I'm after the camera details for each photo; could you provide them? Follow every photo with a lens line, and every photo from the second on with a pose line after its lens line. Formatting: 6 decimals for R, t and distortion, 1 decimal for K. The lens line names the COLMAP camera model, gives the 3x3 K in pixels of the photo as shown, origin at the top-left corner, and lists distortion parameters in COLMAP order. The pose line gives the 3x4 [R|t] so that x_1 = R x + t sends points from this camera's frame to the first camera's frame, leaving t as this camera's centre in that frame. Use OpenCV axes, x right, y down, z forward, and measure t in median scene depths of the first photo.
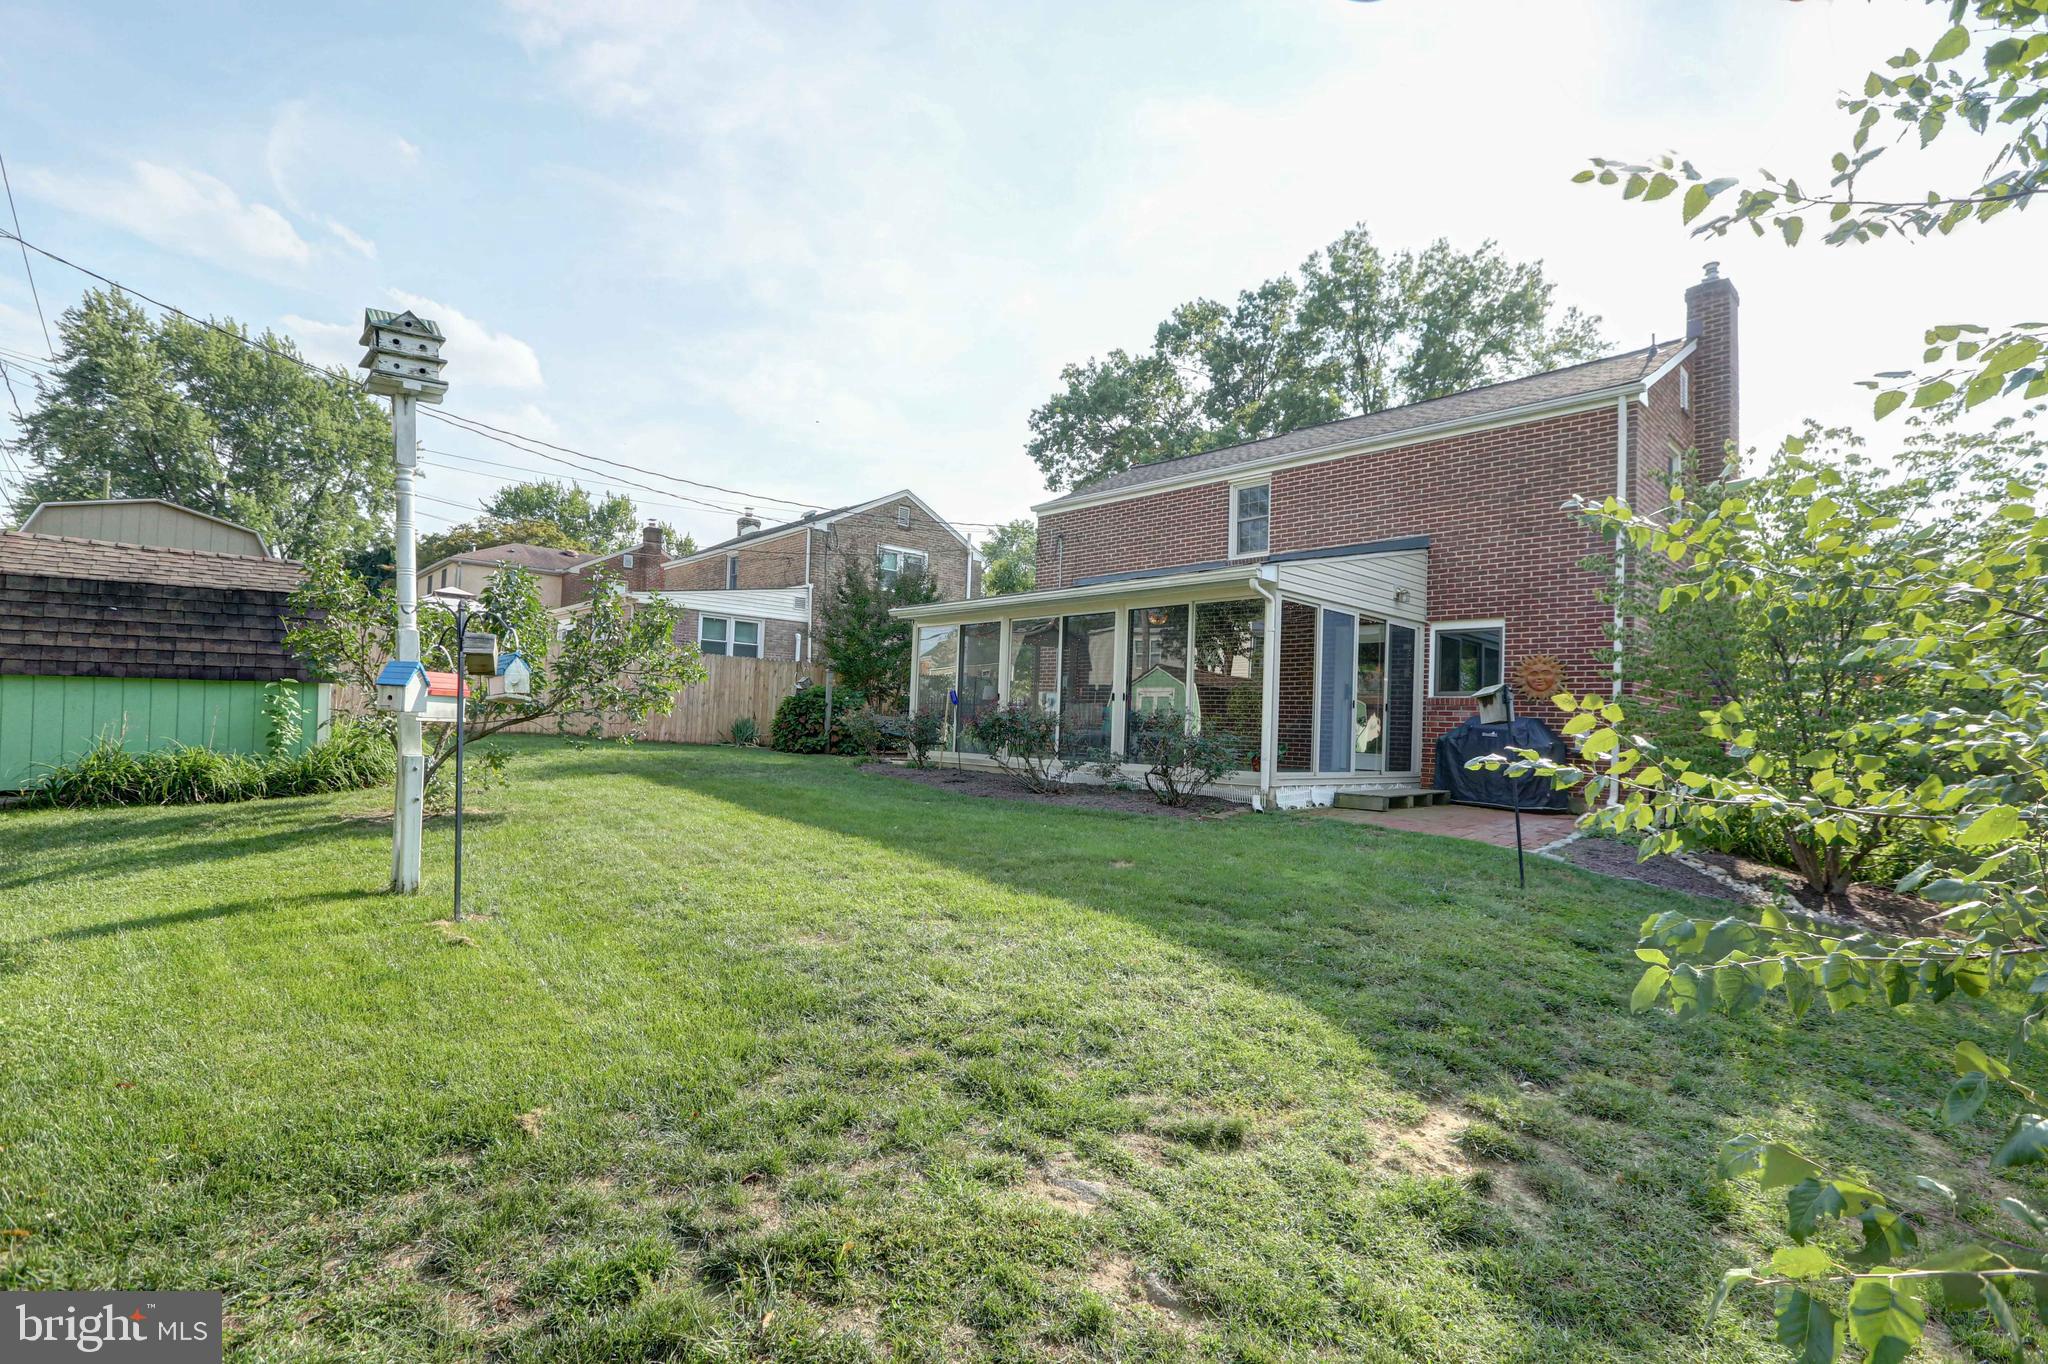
lens RADIAL K [[956.3, 0, 1022.8], [0, 956.3, 724.4], [0, 0, 1]] dist [-0.055794, 0.023460]
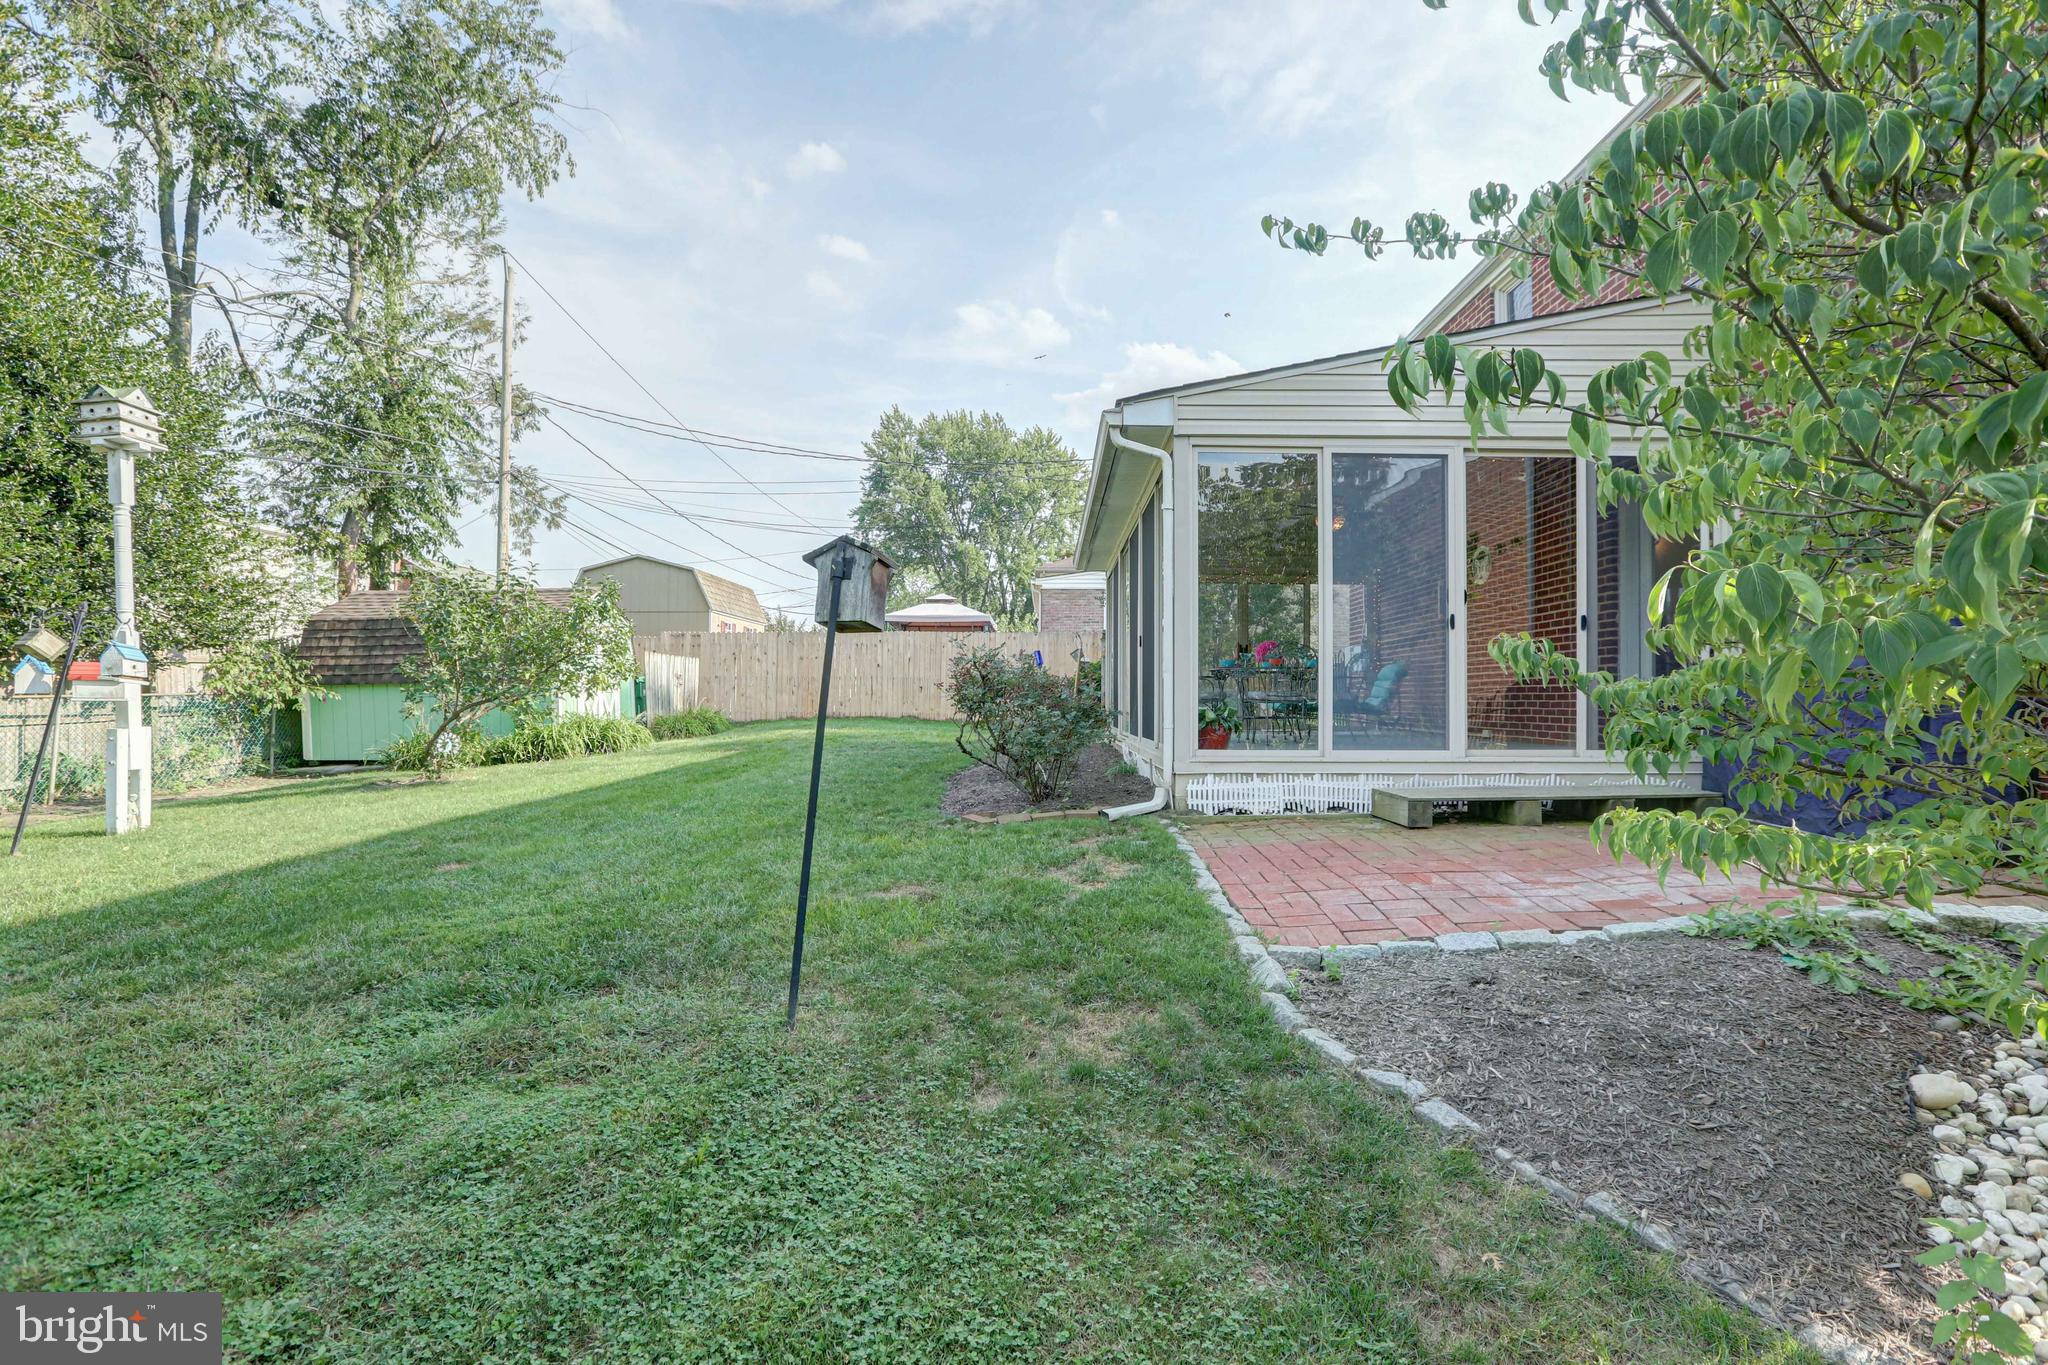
lens RADIAL K [[956.3, 0, 1022.8], [0, 956.3, 724.9], [0, 0, 1]] dist [-0.055794, 0.023460]
pose [[0.737273, -0.013268, -0.675464, 0.100257], [0.015672, 0.999874, -0.002535, 0.005970], [0.675413, -0.008717, 0.737388, 0.084213]]
